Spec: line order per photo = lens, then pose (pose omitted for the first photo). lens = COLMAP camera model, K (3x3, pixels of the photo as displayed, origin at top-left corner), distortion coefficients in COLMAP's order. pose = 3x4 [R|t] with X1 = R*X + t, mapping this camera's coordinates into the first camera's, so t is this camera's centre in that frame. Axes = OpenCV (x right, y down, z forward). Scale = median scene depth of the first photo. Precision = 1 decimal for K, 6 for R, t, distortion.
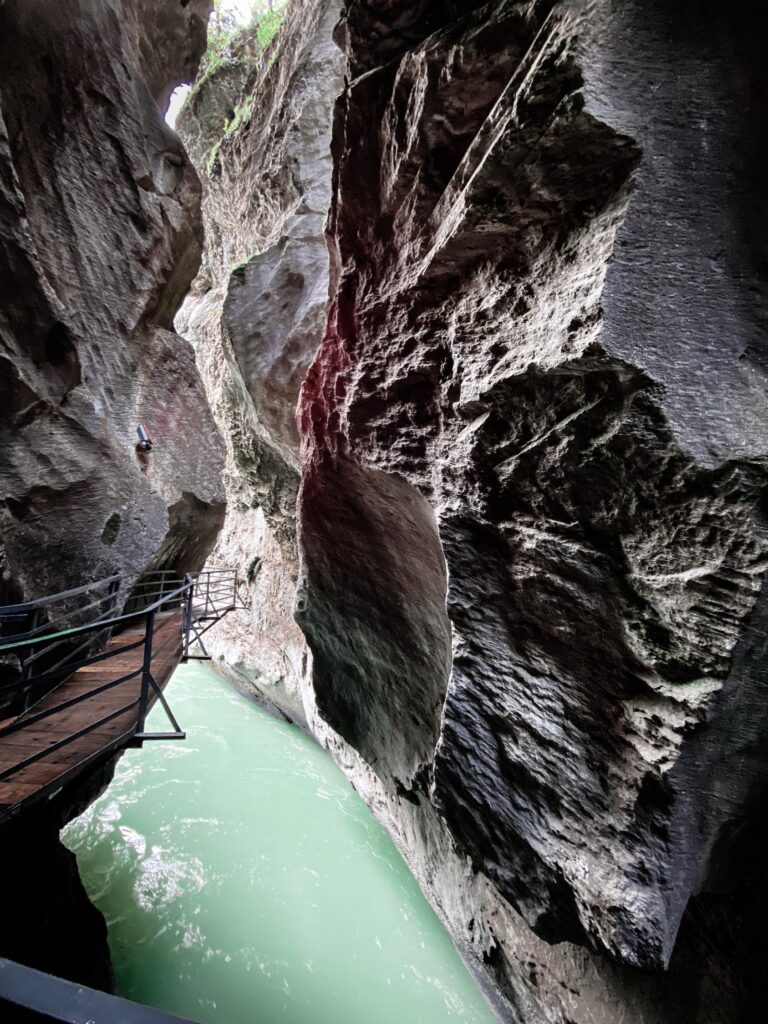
lens RADIAL K [[416.7, 0, 387.0], [0, 416.7, 509.6], [0, 0, 1]] dist [0.019935, -0.022451]
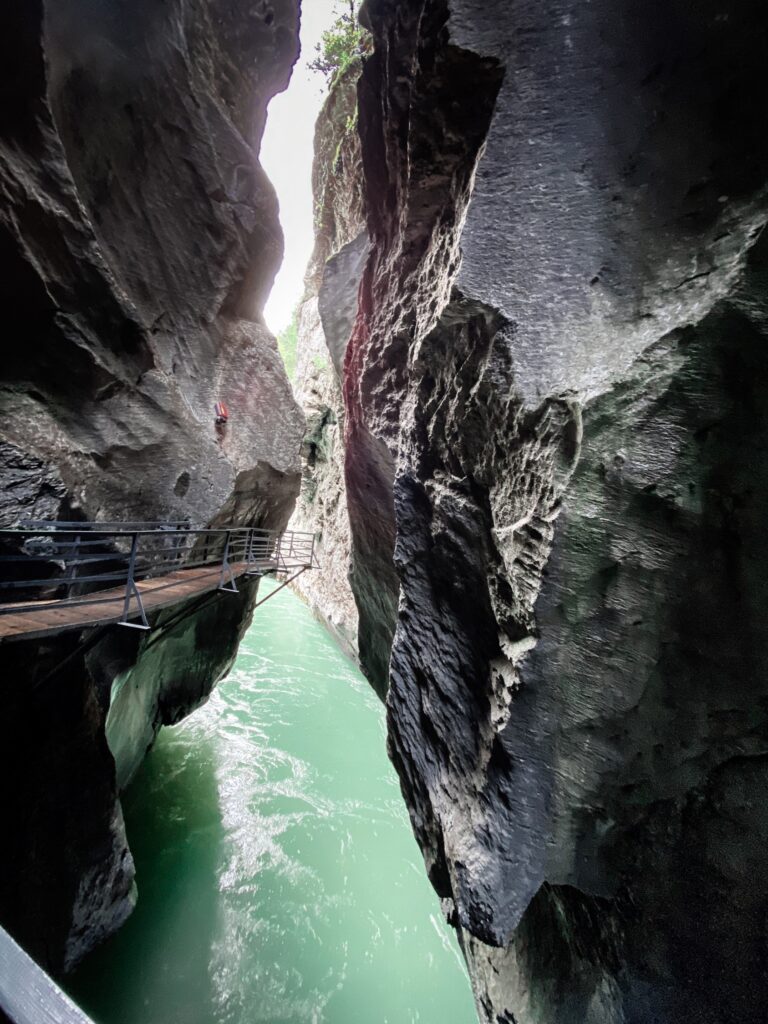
lens RADIAL K [[416.7, 0, 387.0], [0, 416.7, 509.6], [0, 0, 1]] dist [0.019935, -0.022451]
pose [[0.944294, 0.056156, -0.324276, 0.492235], [-0.045093, 0.998119, 0.041538, 0.061985], [0.325999, -0.024602, 0.945050, 0.012550]]
